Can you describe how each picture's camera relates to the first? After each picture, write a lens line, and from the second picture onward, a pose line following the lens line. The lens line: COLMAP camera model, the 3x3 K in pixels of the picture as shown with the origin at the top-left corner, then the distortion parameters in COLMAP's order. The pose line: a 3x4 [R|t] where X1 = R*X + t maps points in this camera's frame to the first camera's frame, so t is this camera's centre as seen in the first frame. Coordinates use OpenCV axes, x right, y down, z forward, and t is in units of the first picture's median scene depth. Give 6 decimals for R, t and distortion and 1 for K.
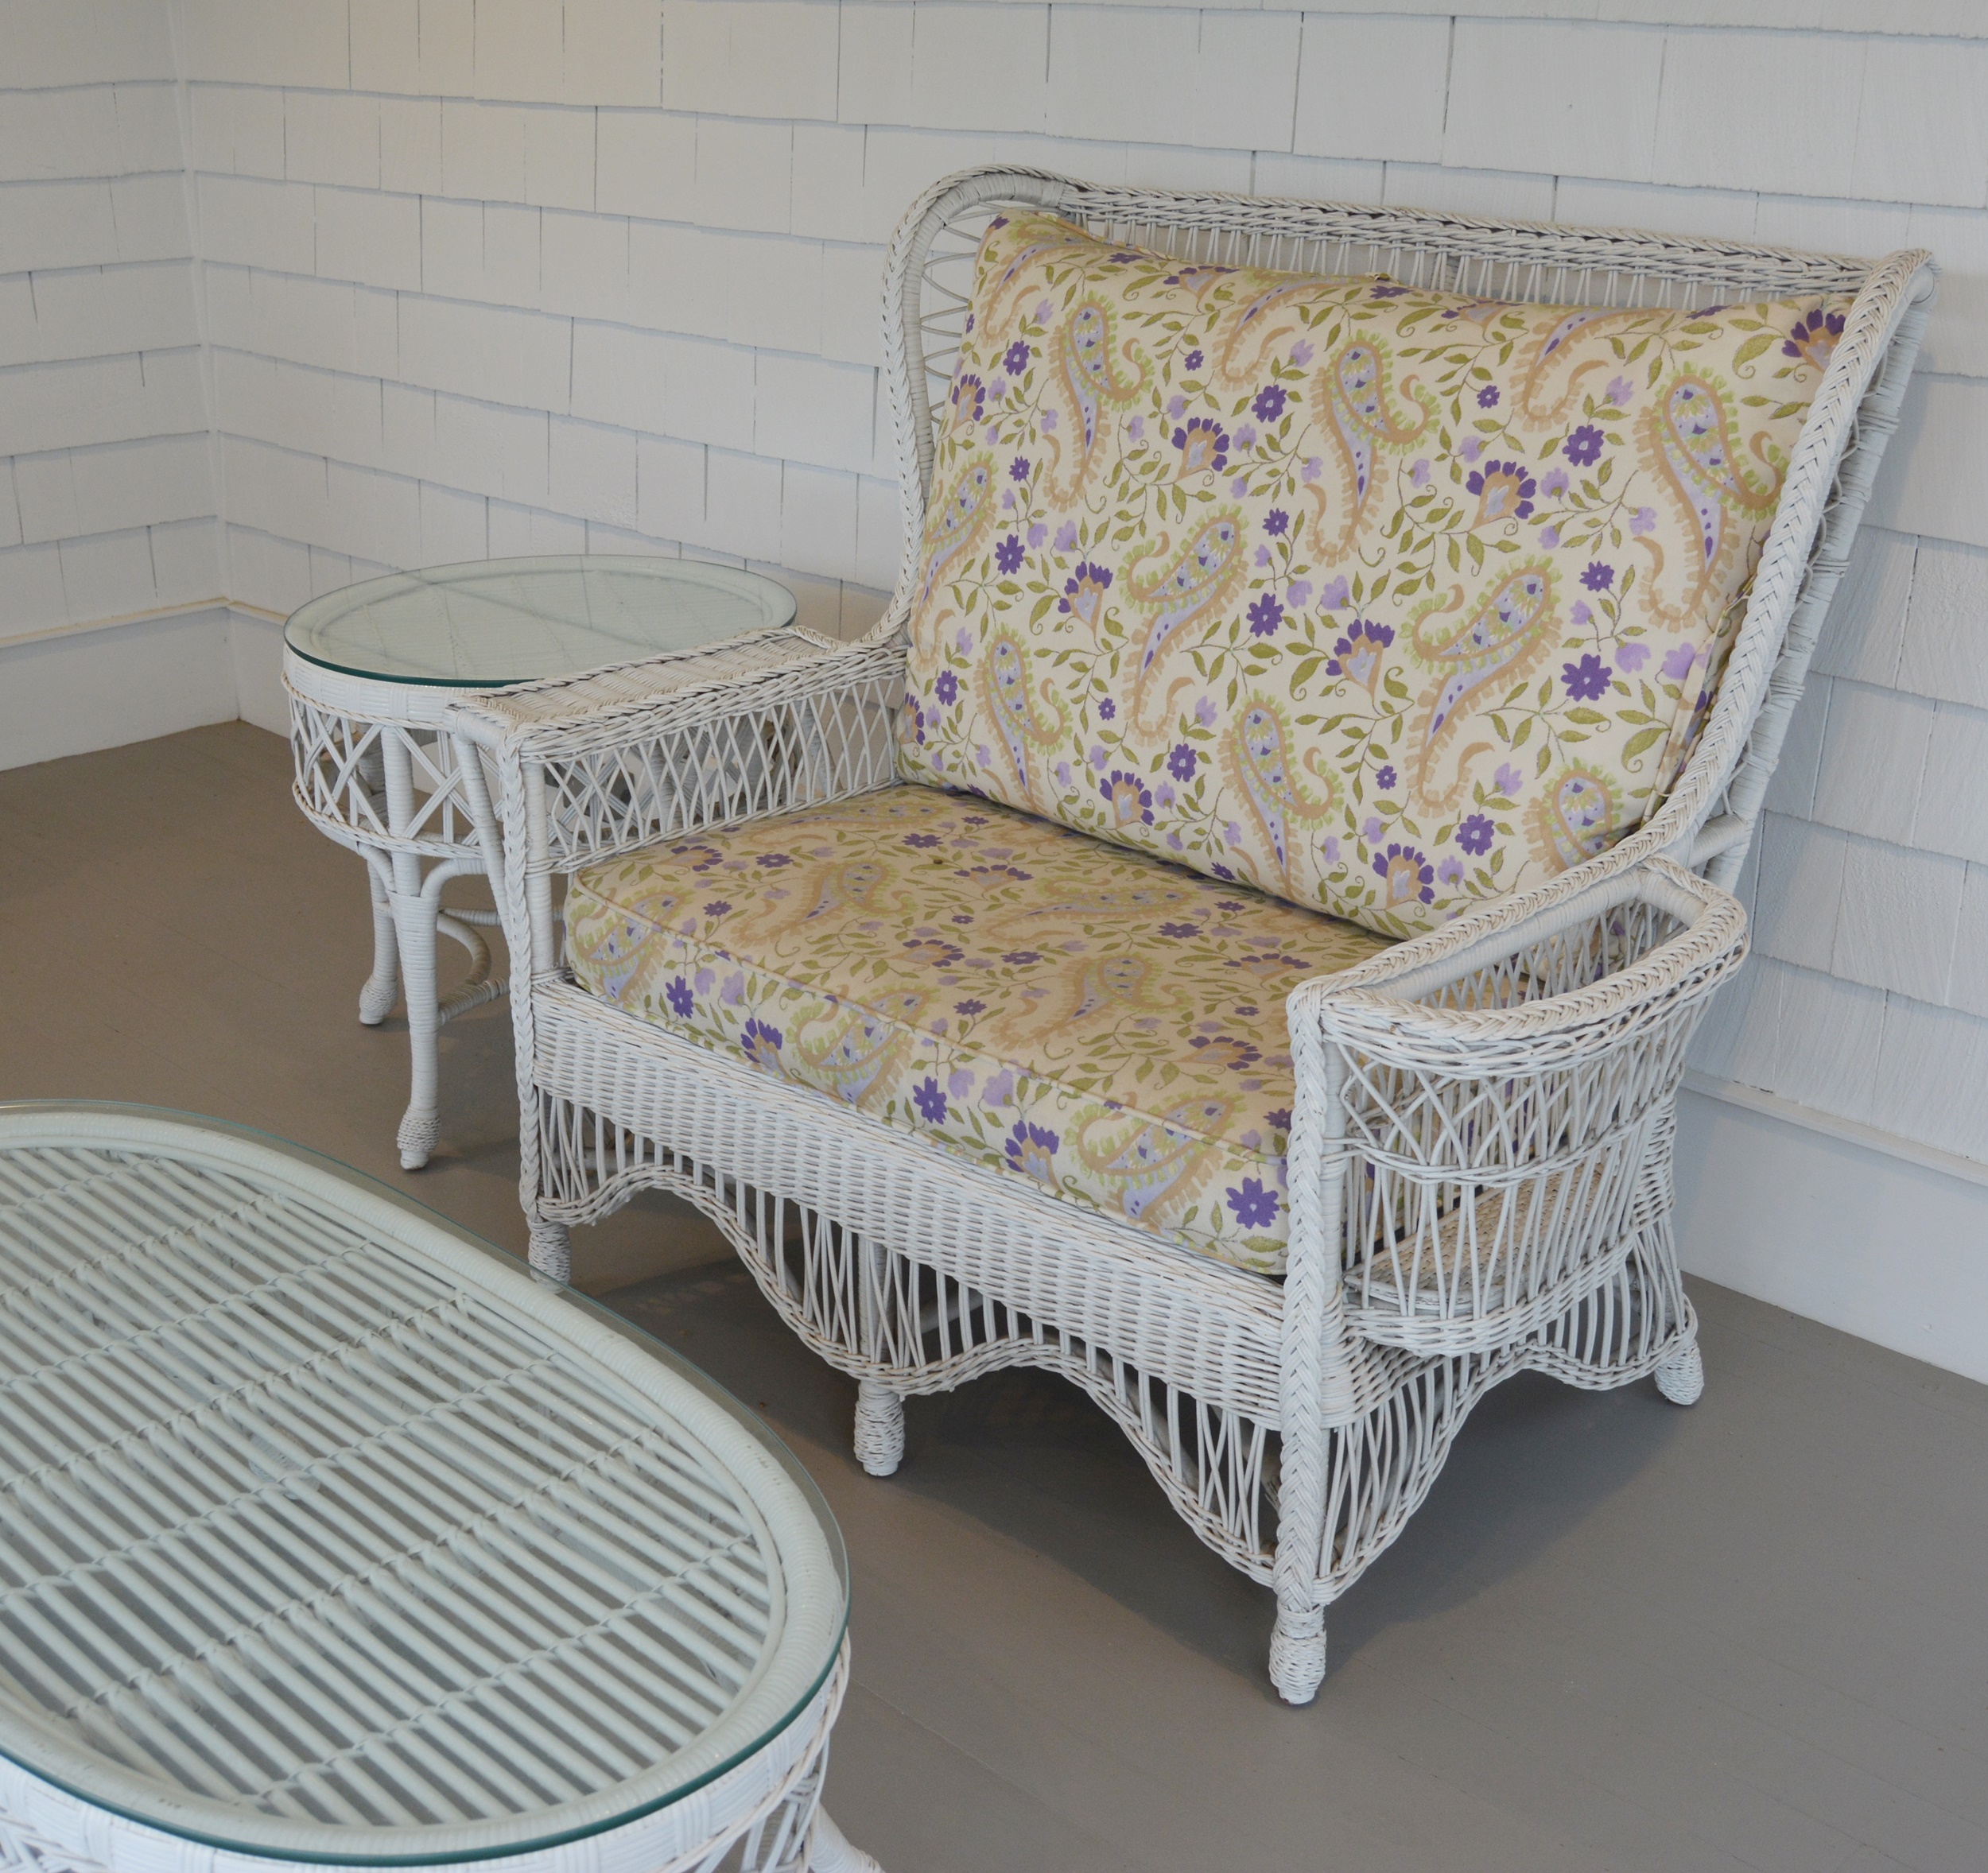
lens RADIAL K [[2452.4, 0, 1037.9], [0, 2452.4, 915.3], [0, 0, 1]] dist [-0.081138, 0.000000]
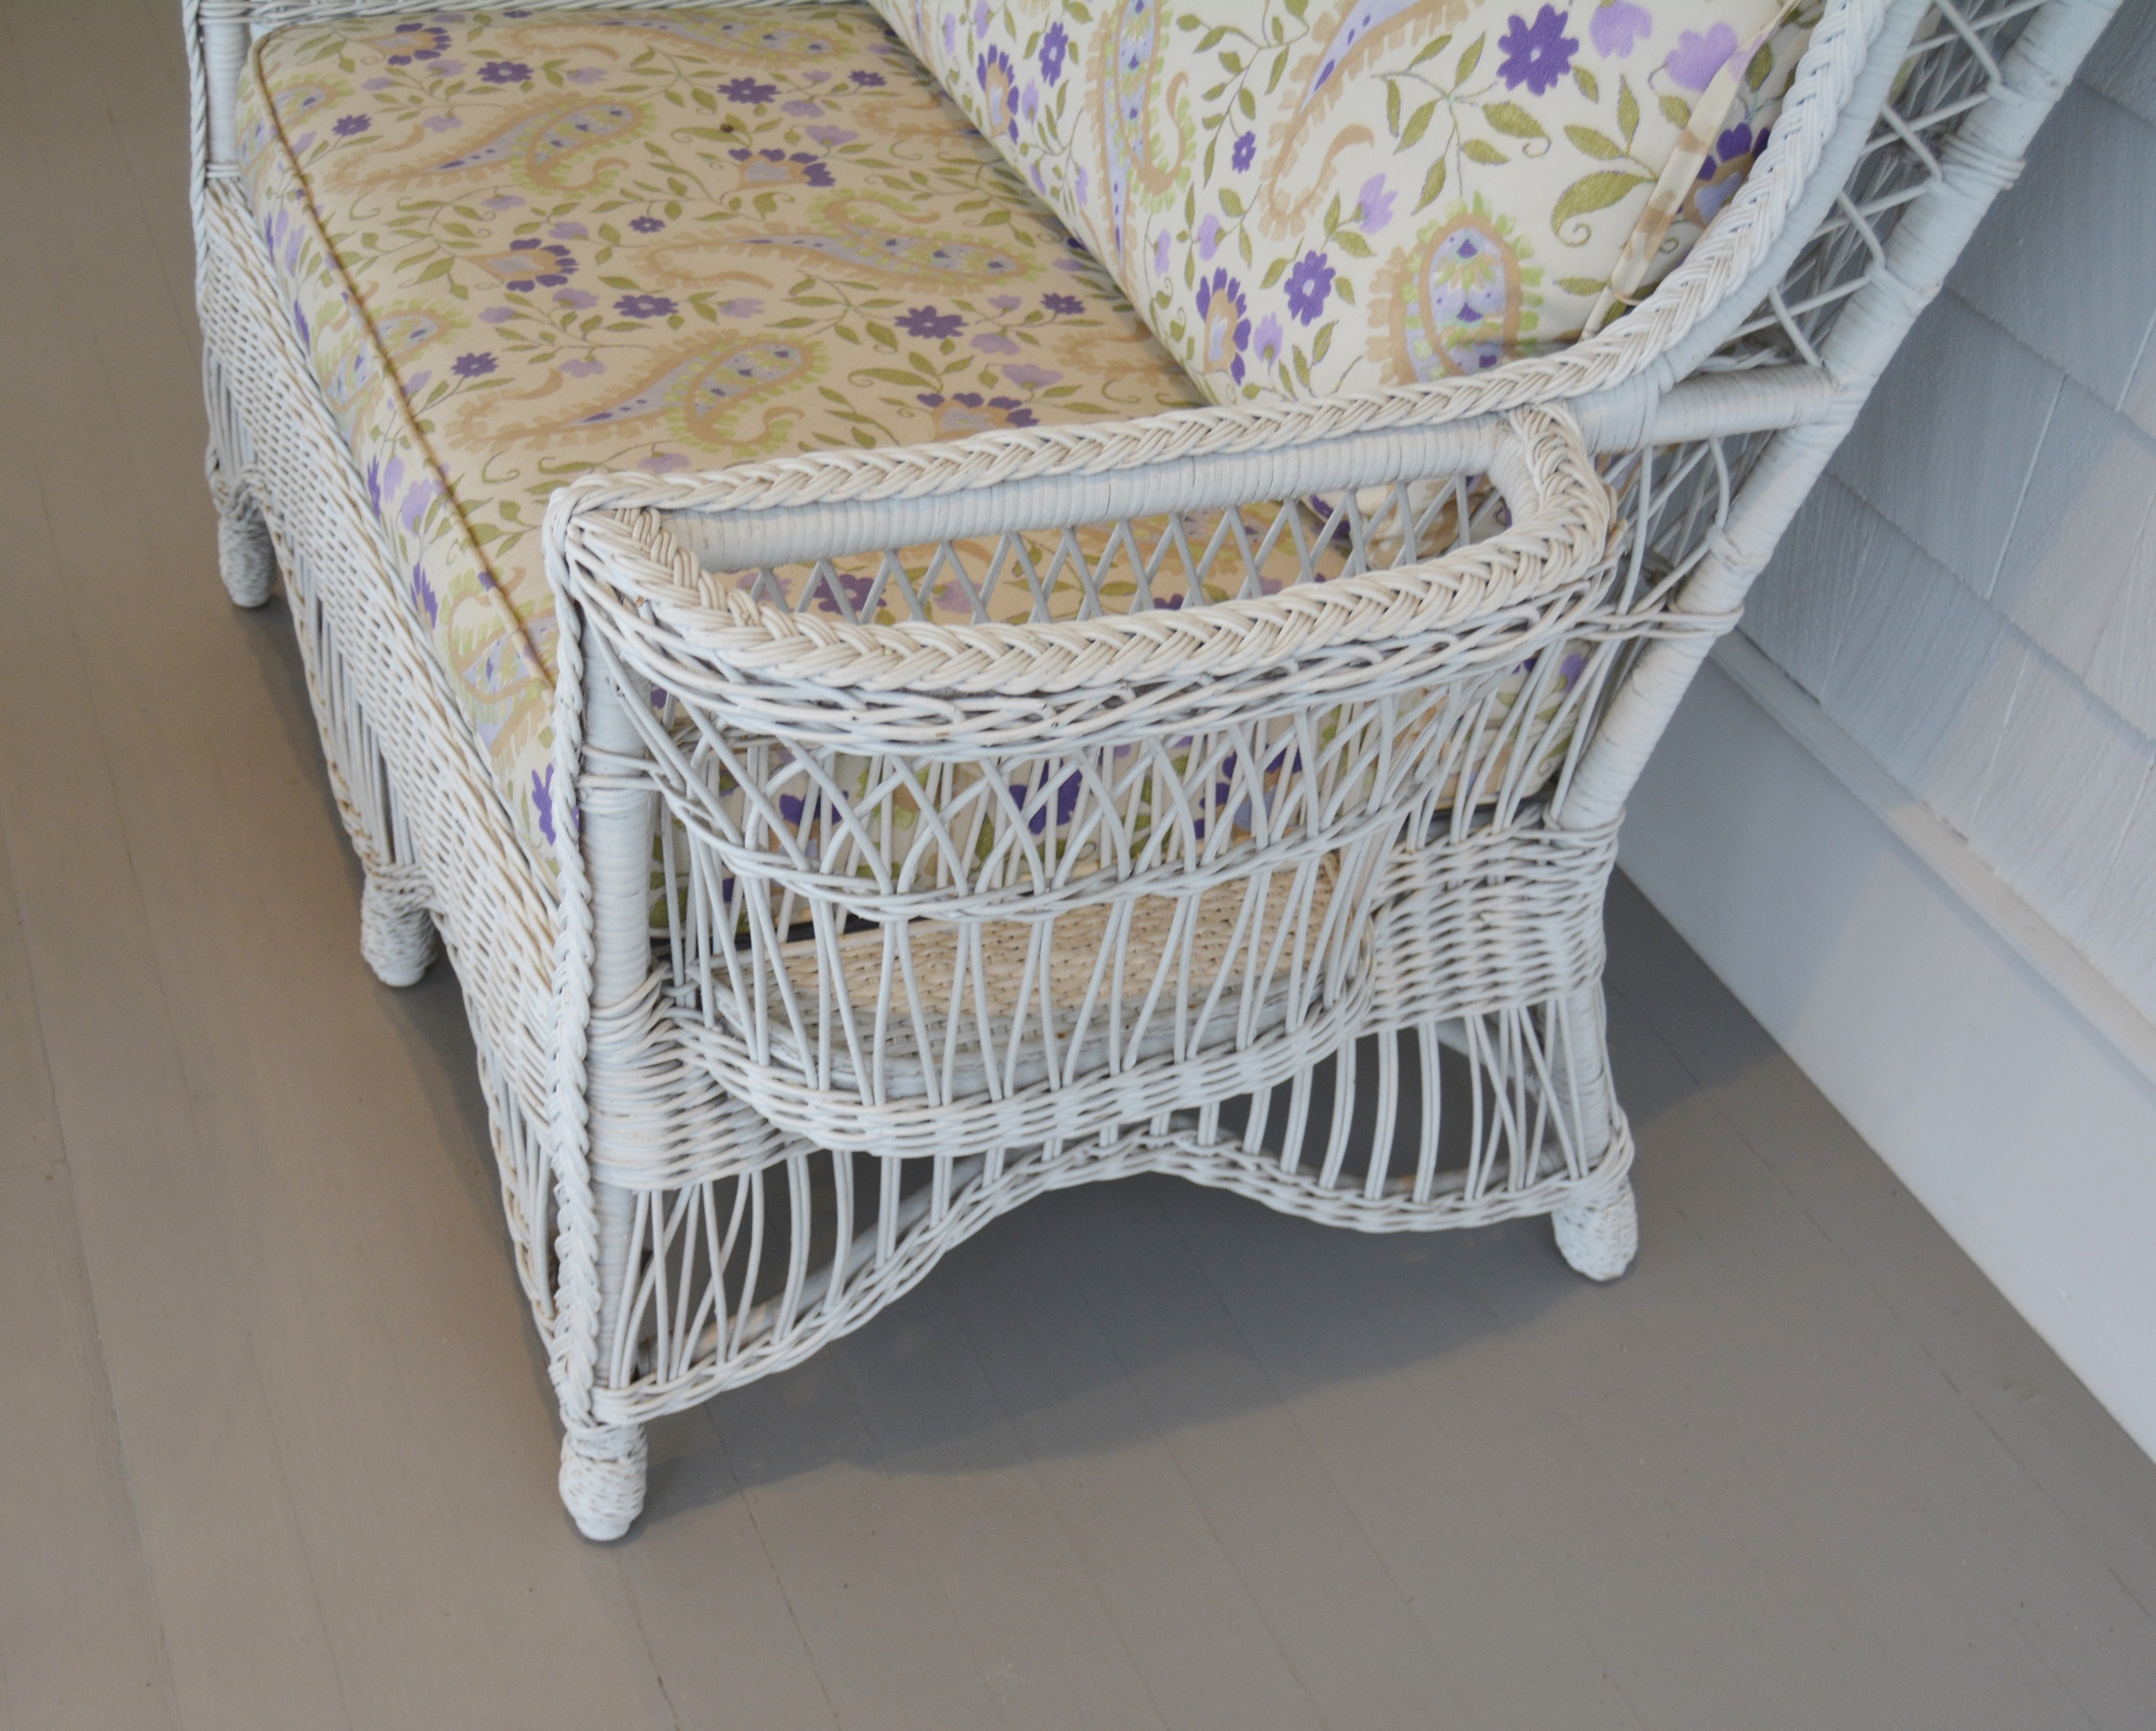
lens RADIAL K [[2765.3, 0, 1064.1], [0, 2765.3, 863.9], [0, 0, 1]] dist [-0.067074, 0.000000]
pose [[0.912850, 0.300264, -0.276671, 0.348939], [-0.218308, 0.931570, 0.290720, -0.082847], [0.345031, -0.204984, 0.915934, 0.374798]]
